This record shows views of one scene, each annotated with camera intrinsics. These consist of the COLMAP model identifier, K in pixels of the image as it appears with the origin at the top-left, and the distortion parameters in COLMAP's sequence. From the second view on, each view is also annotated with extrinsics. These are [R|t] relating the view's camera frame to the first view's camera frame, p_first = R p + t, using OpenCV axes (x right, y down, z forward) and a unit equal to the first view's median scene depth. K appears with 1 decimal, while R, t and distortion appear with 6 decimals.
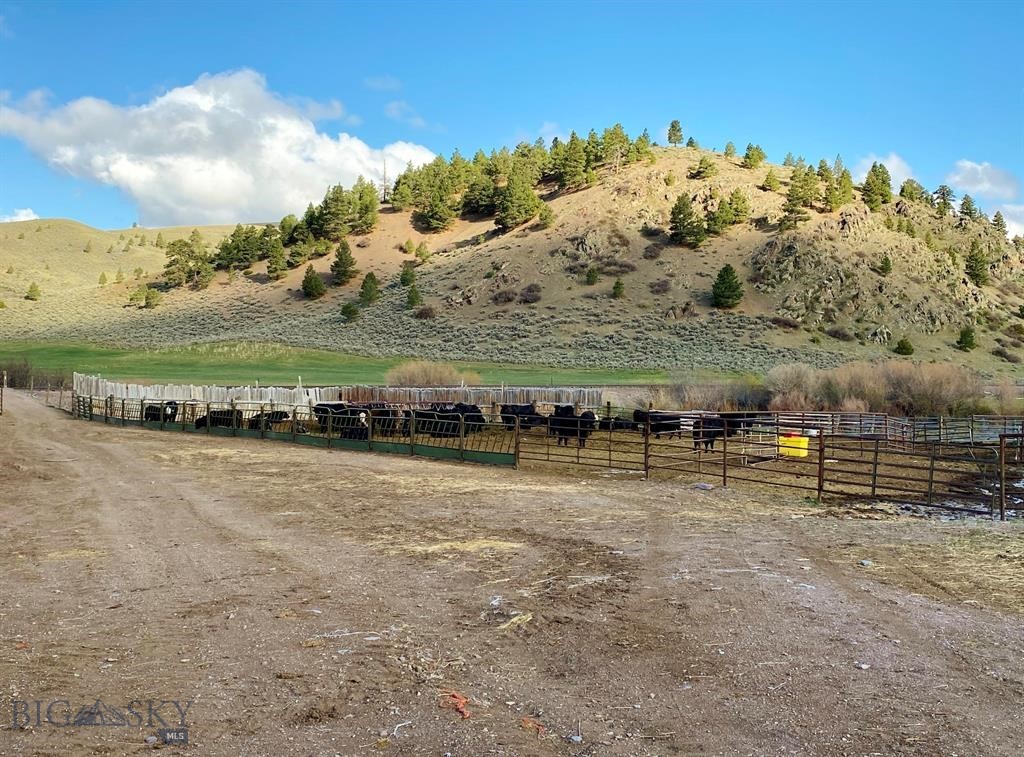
lens RADIAL K [[1056.6, 0, 512.4], [0, 1056.6, 380.9], [0, 0, 1]] dist [0.109663, 0.000000]
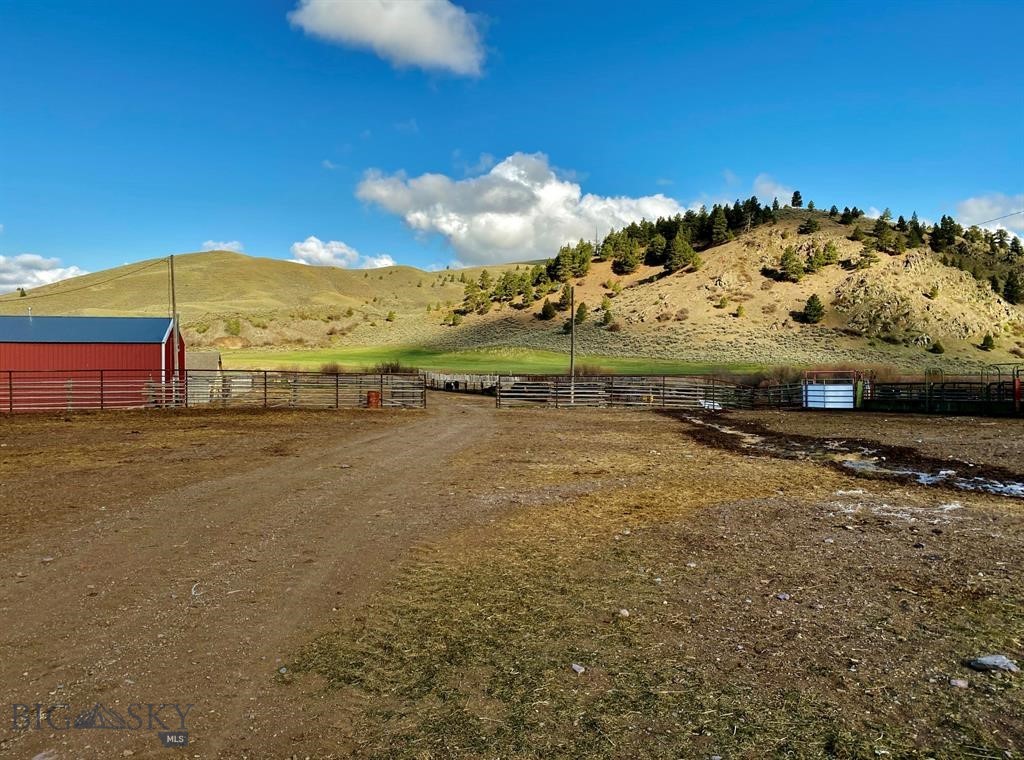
lens RADIAL K [[802.8, 0, 512.1], [0, 802.8, 380.5], [0, 0, 1]] dist [0.003330, -0.000496]
pose [[0.966264, 0.006776, -0.257464, 0.073882], [-0.002614, 0.999860, 0.016503, -0.003471], [0.257540, -0.015273, 0.966147, -0.197163]]
